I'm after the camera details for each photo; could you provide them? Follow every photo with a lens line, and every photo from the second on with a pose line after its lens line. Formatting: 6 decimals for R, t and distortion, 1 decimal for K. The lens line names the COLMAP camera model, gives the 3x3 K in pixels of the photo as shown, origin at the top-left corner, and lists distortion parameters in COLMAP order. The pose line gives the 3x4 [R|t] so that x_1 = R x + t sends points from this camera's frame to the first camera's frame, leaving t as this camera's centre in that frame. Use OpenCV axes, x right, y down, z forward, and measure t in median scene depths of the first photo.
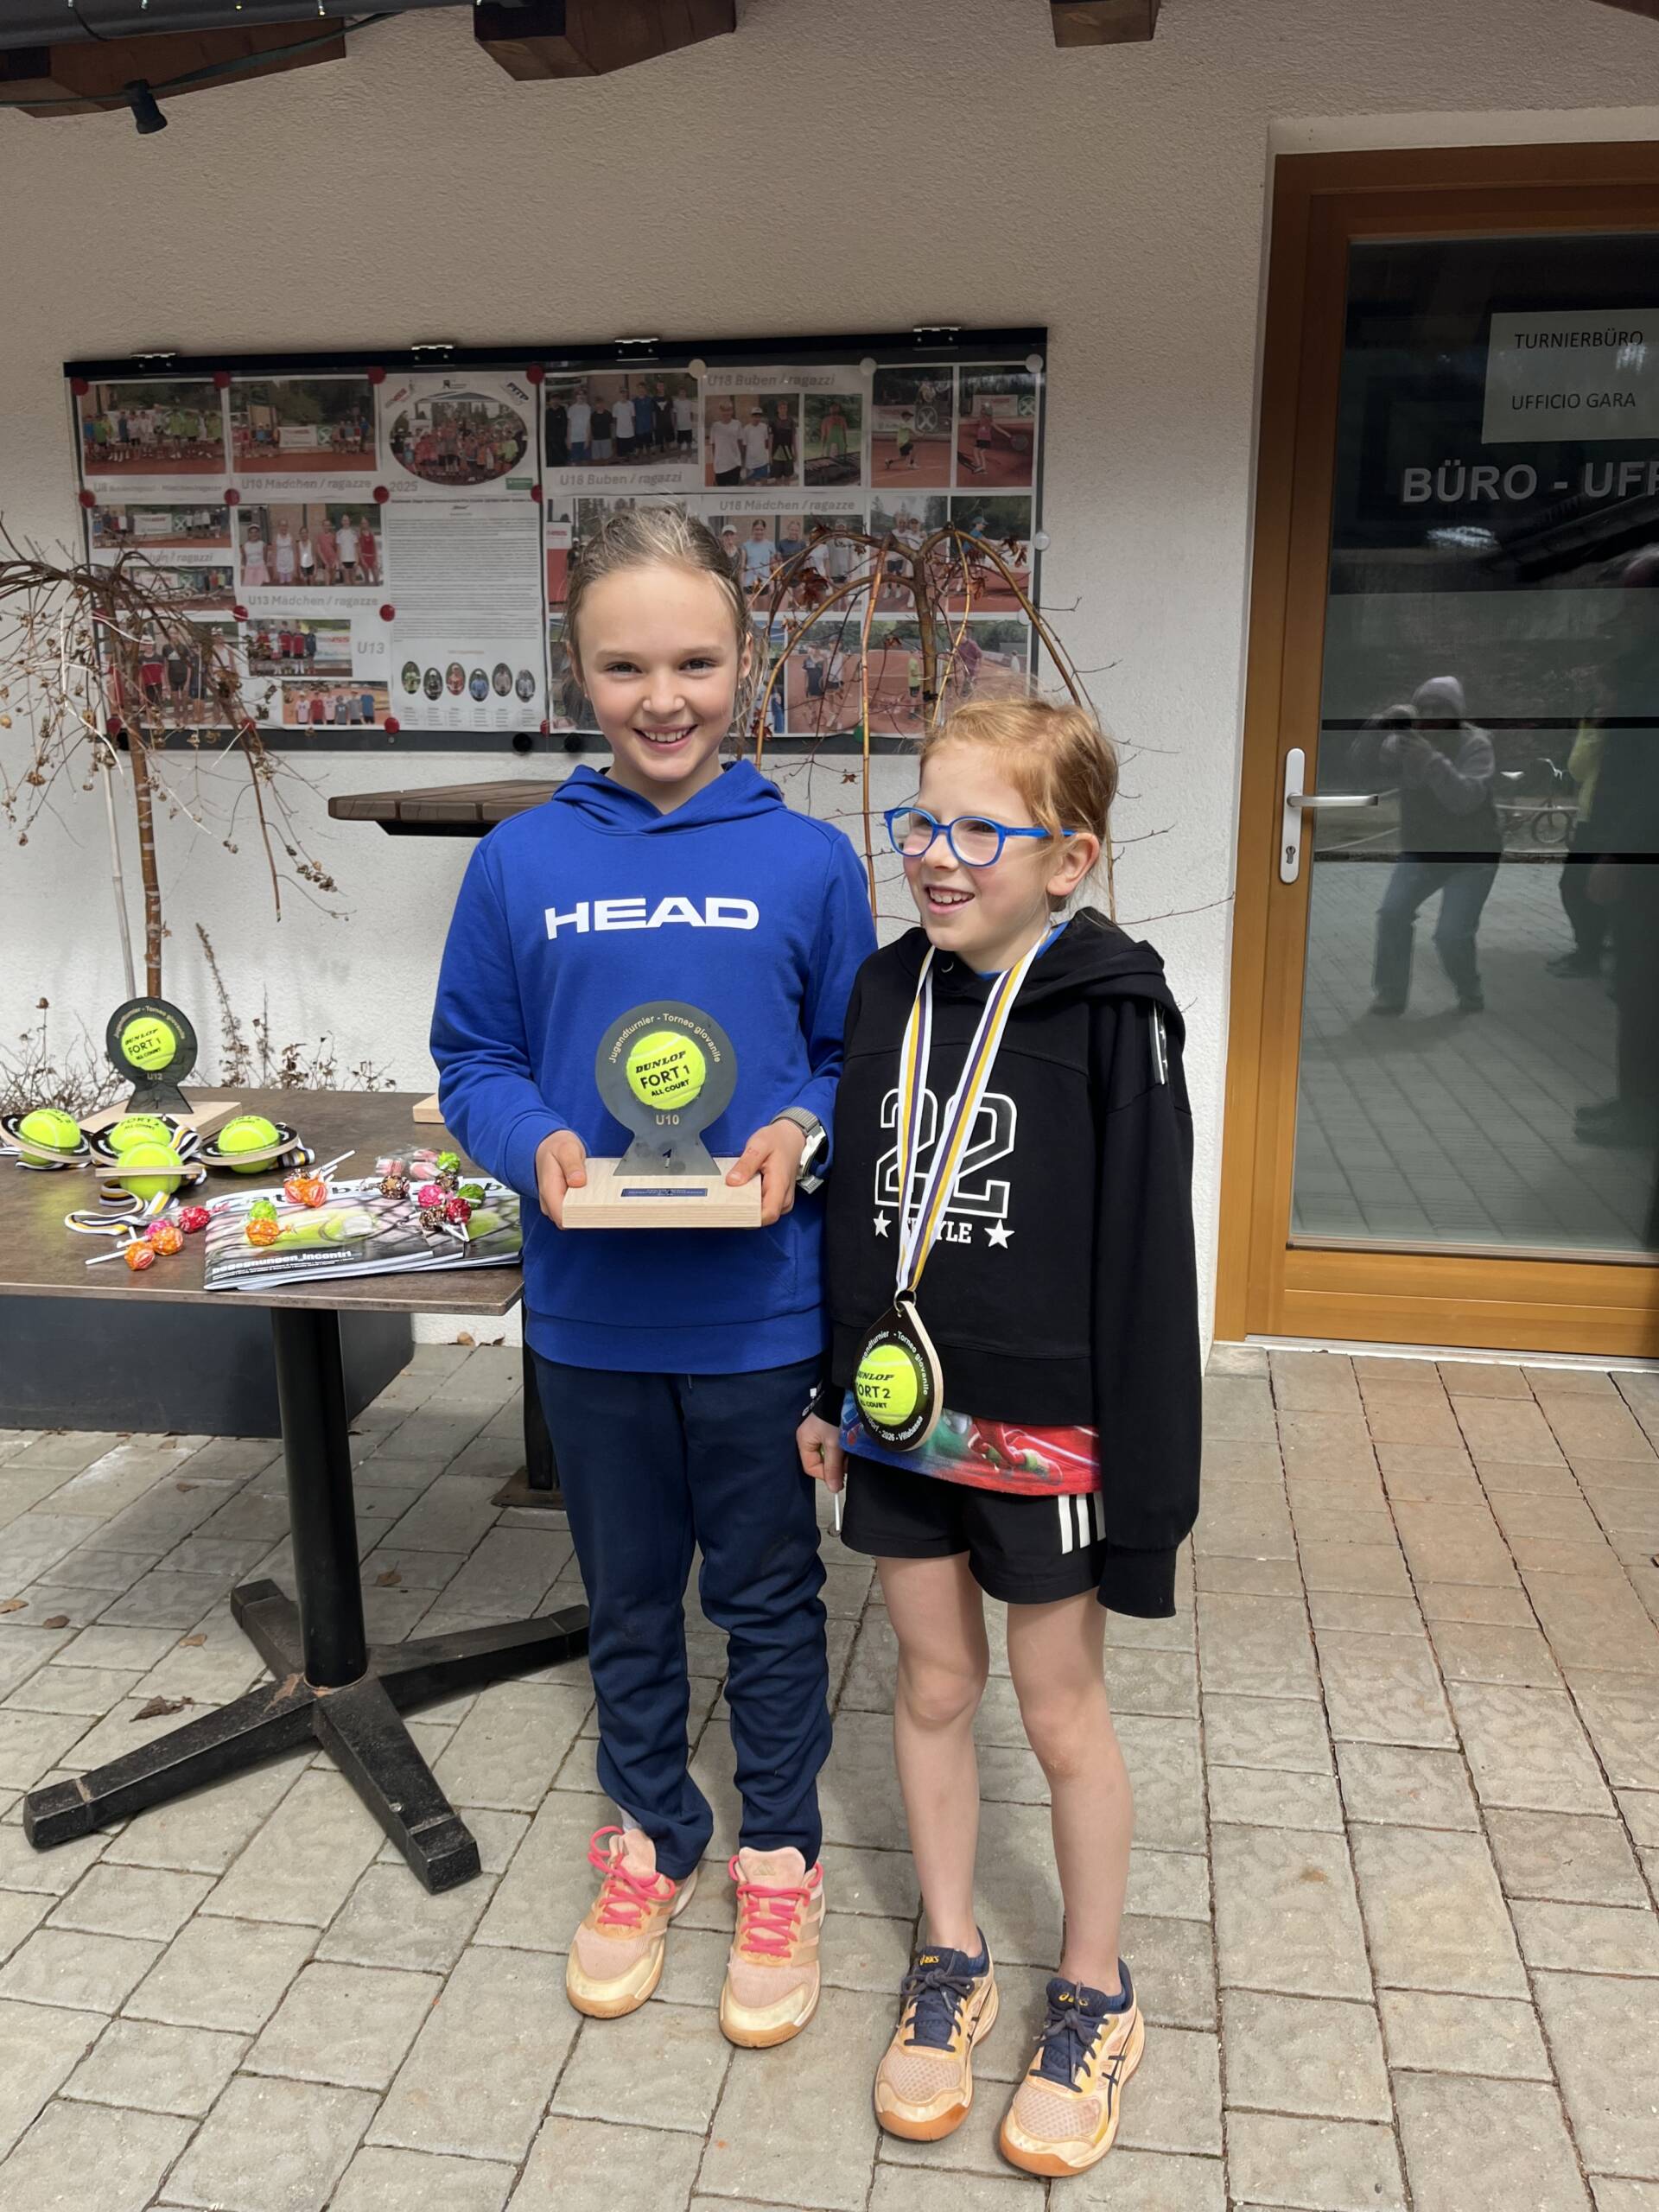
lens RADIAL K [[1724.6, 0, 846.3], [0, 1724.6, 1094.5], [0, 0, 1]] dist [0.023930, -0.006395]
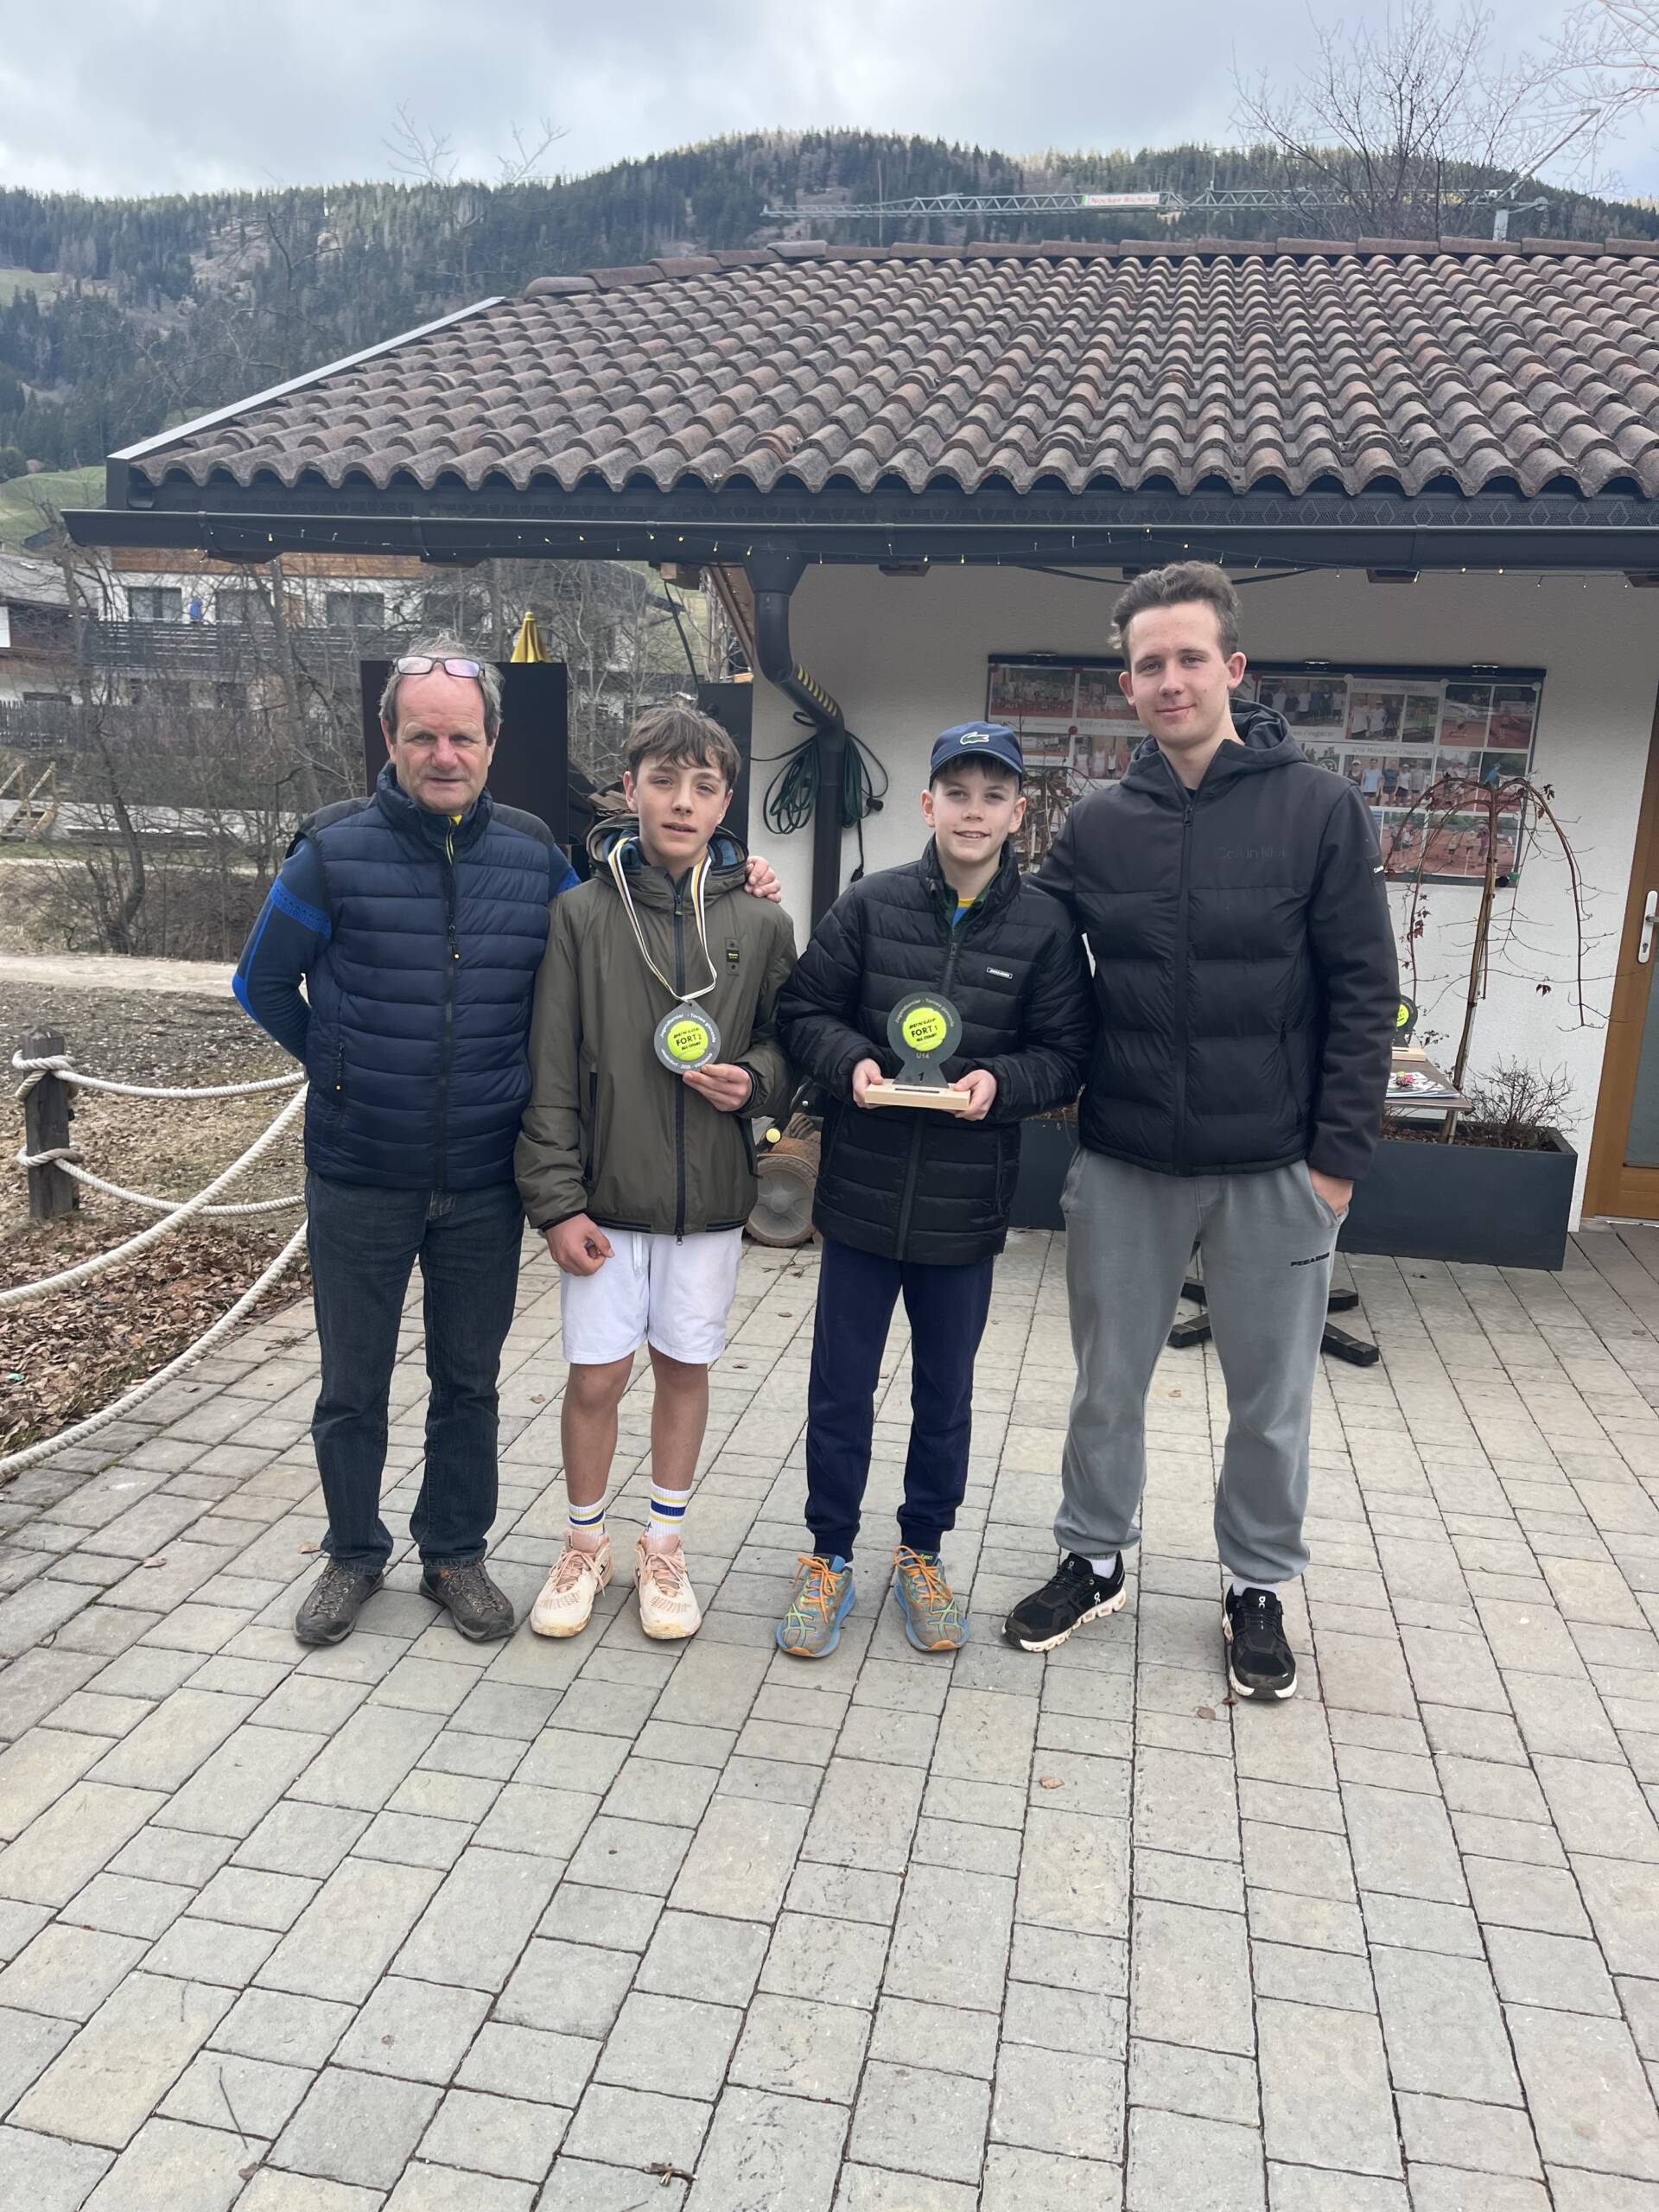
lens RADIAL K [[1661.6, 0, 827.4], [0, 1661.6, 1125.4], [0, 0, 1]] dist [0.052620, -0.082289]
pose [[0.998619, 0.049250, -0.018266, -0.584405], [-0.049525, 0.998661, -0.014972, 0.122251], [0.017505, 0.015856, 0.999721, -0.812881]]
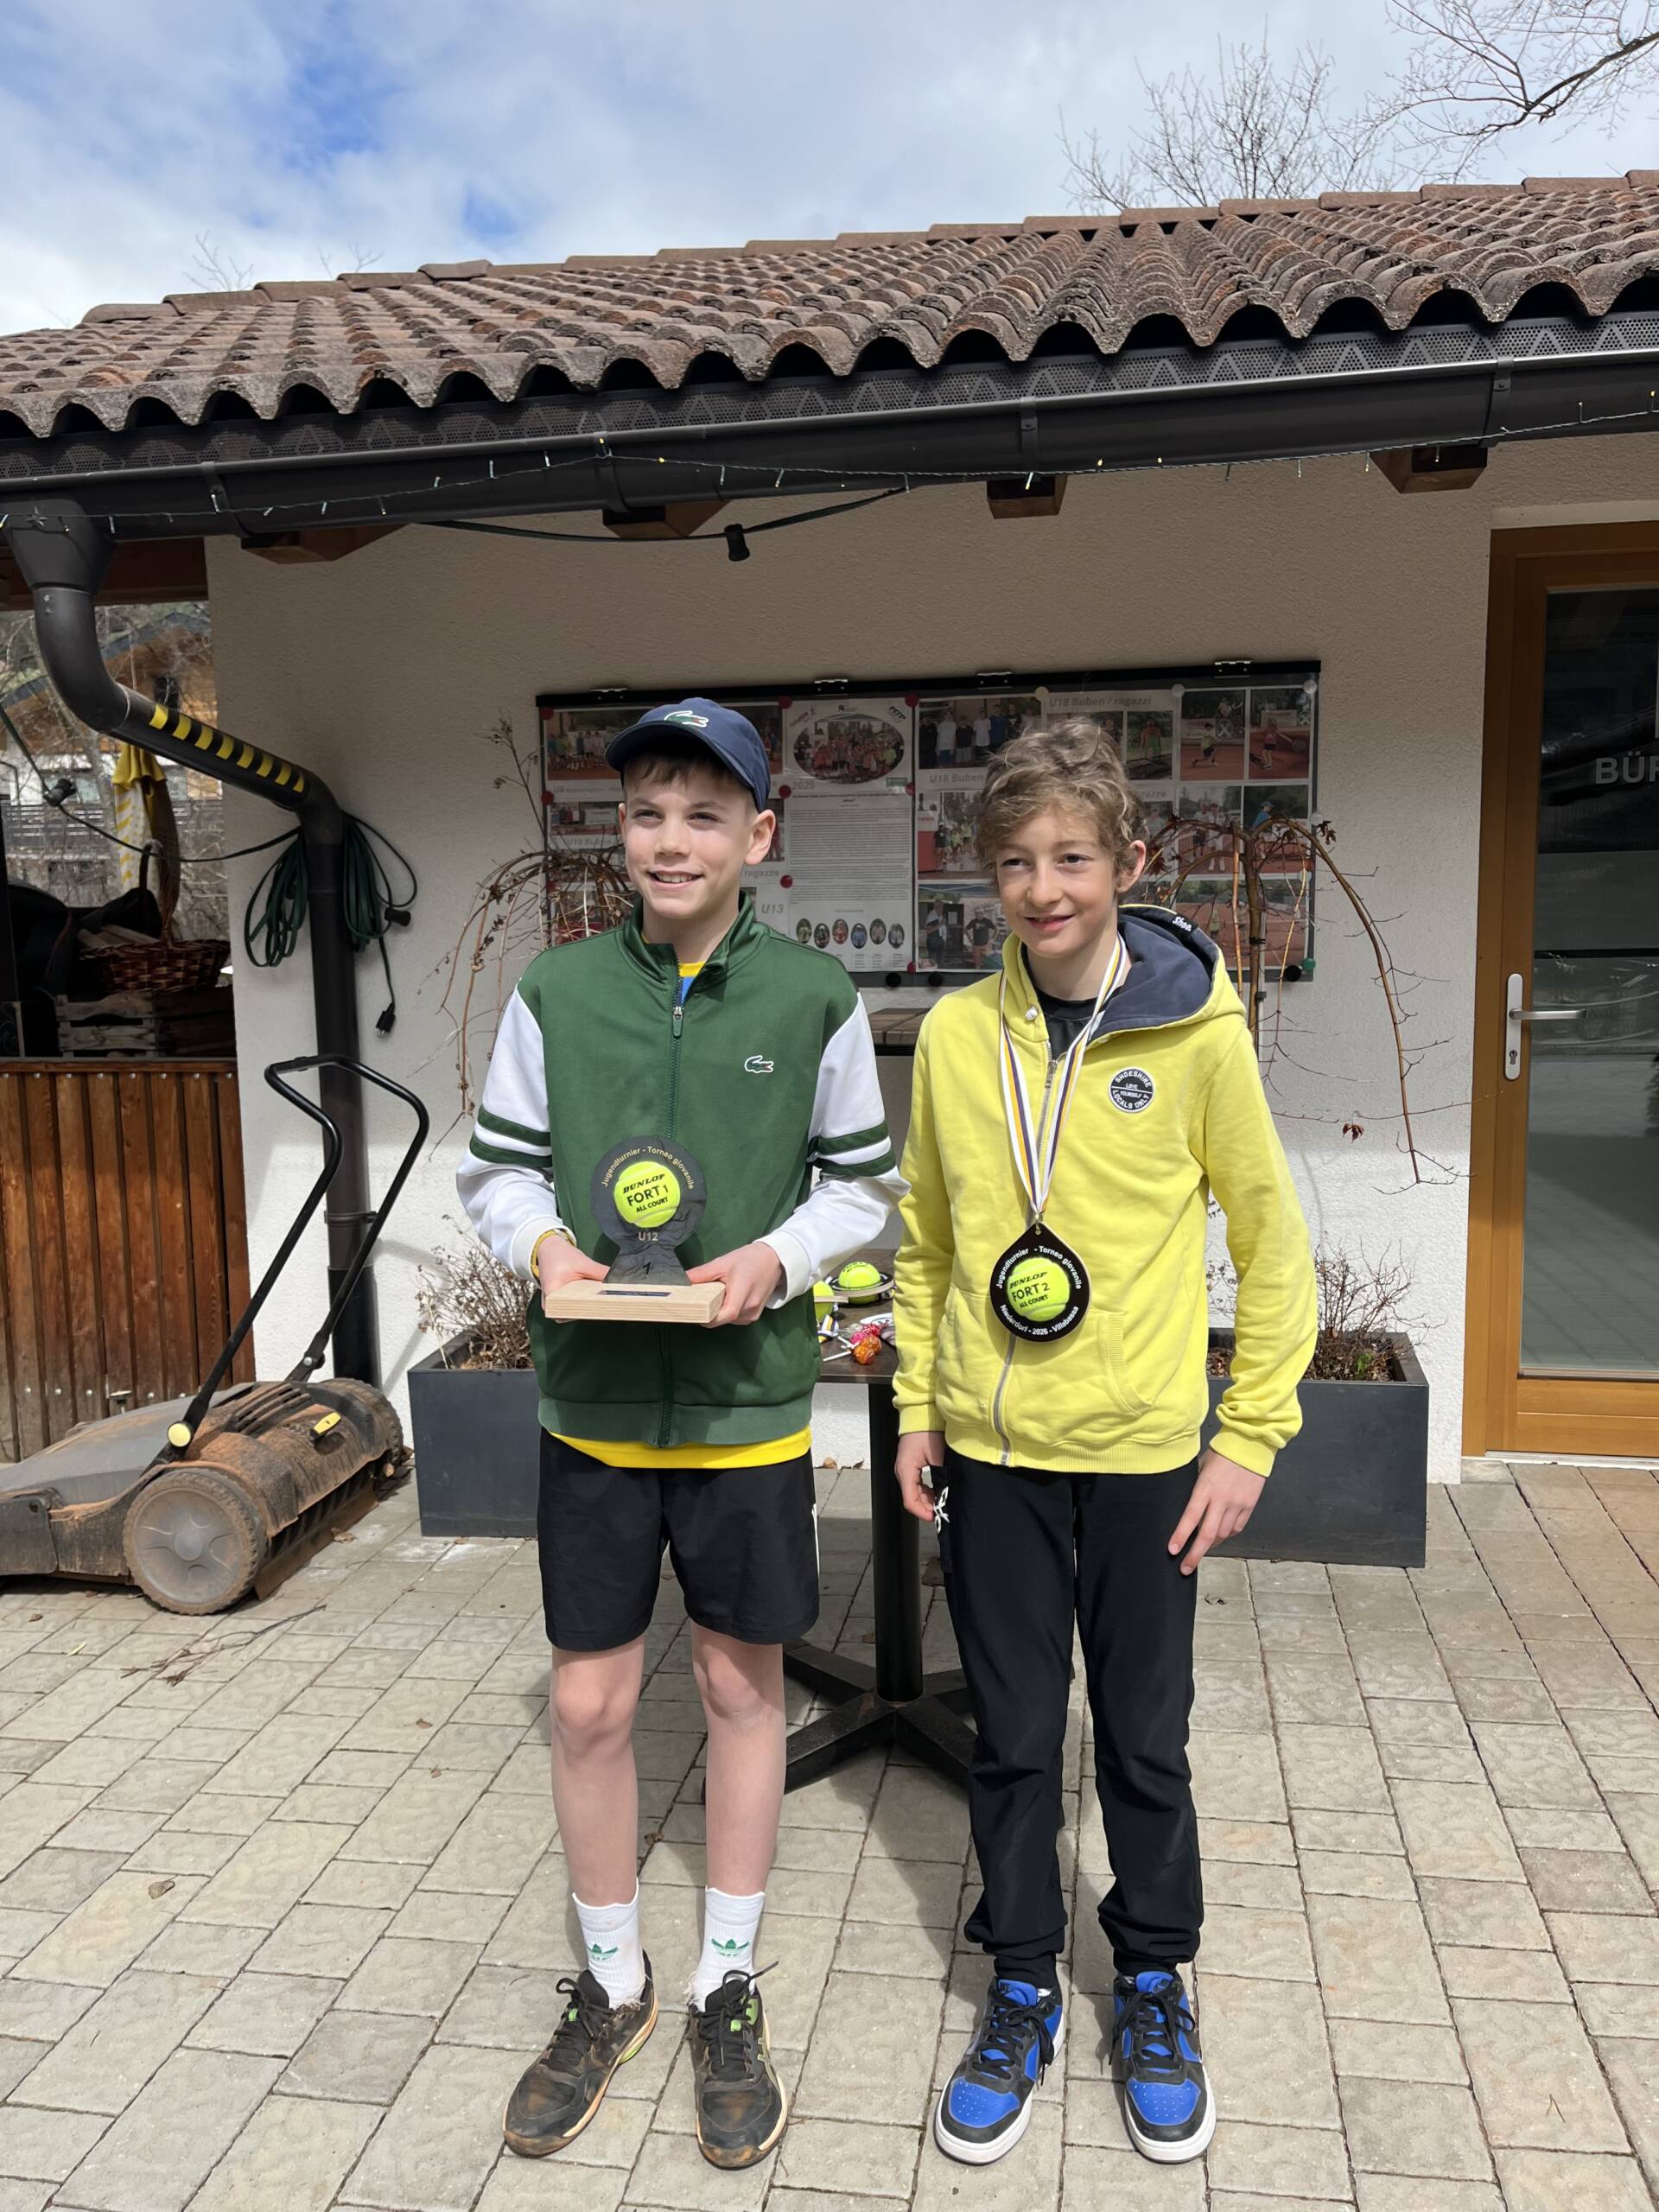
lens RADIAL K [[1661.6, 0, 833.6], [0, 1661.6, 1125.2], [0, 0, 1]] dist [0.052620, -0.082289]
pose [[0.999829, -0.015724, -0.009704, -0.229435], [0.014726, 0.995314, -0.095570, 0.018957], [0.011162, 0.095411, 0.995375, -0.209504]]
